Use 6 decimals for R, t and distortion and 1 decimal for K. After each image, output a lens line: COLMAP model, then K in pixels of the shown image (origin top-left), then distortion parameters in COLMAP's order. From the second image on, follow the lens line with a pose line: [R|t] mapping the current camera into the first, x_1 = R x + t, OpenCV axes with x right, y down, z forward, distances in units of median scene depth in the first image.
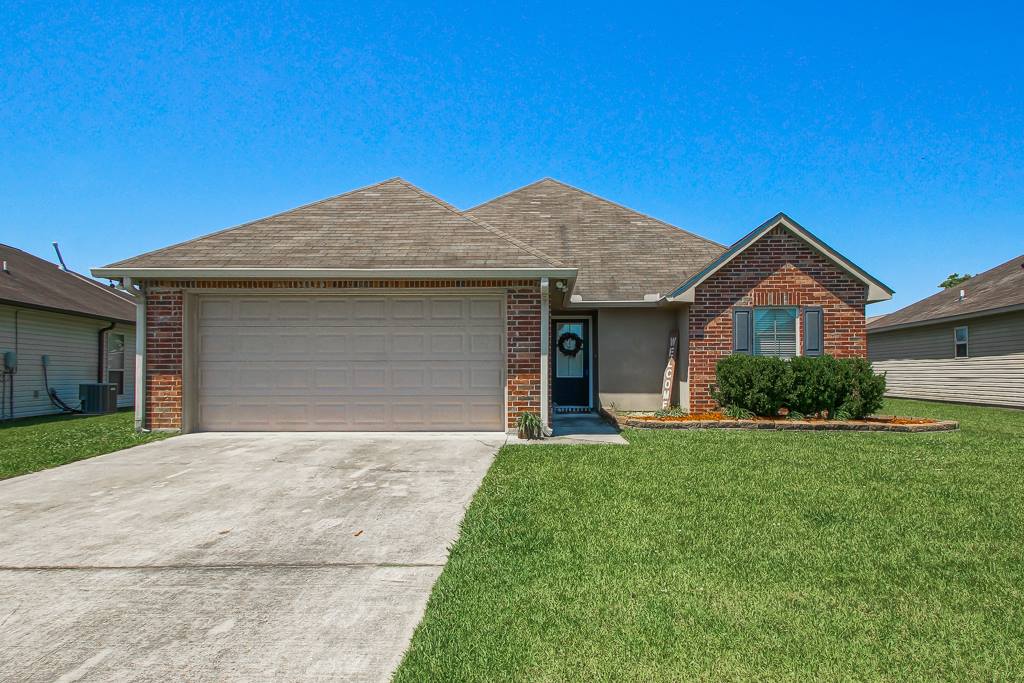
lens RADIAL K [[502.4, 0, 564.0], [0, 502.4, 370.5], [0, 0, 1]] dist [0.012585, -0.000506]
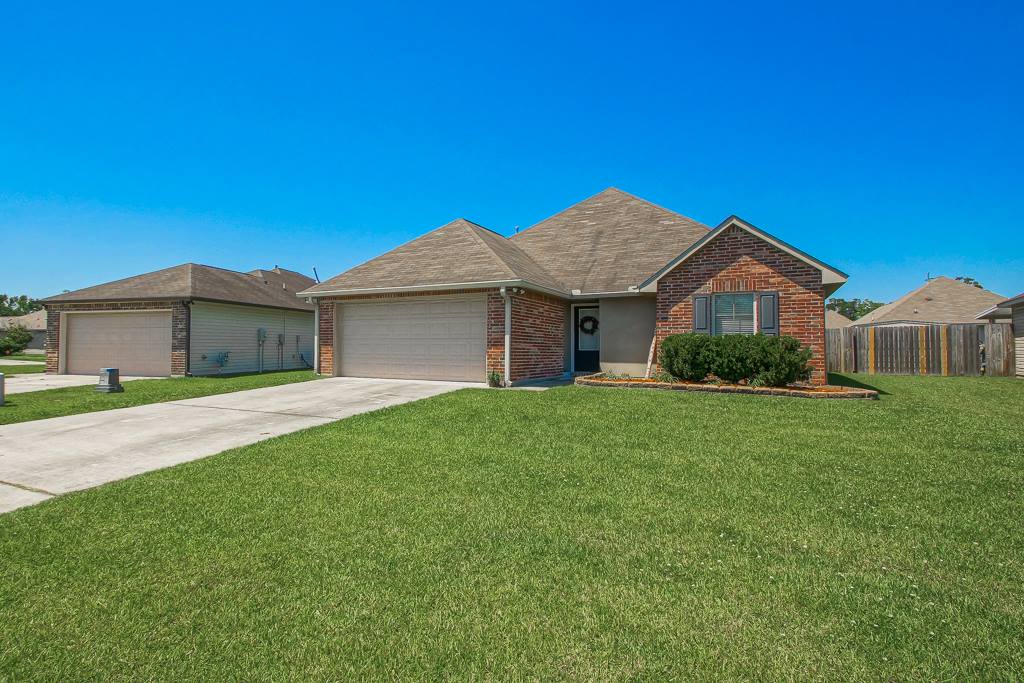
lens RADIAL K [[460.8, 0, 517.6], [0, 460.8, 344.7], [0, 0, 1]] dist [0.022988, 0.000065]
pose [[0.916938, 0.004417, -0.399004, 0.393872], [-0.005080, 0.999987, -0.000603, 0.000957], [0.398997, 0.002580, 0.916949, -0.217883]]
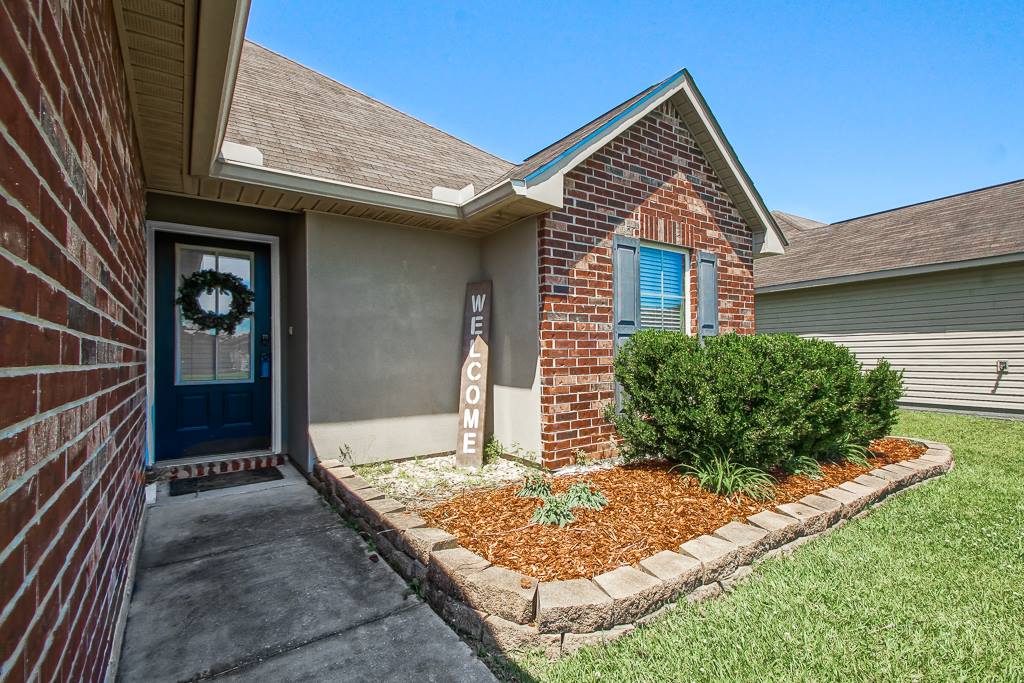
lens RADIAL K [[460.8, 0, 517.6], [0, 460.8, 344.7], [0, 0, 1]] dist [0.022988, 0.000065]
pose [[0.832896, 0.002590, 0.553424, 0.007563], [0.004096, 0.999933, -0.010845, -0.014376], [-0.553415, 0.011299, 0.832829, 0.675593]]
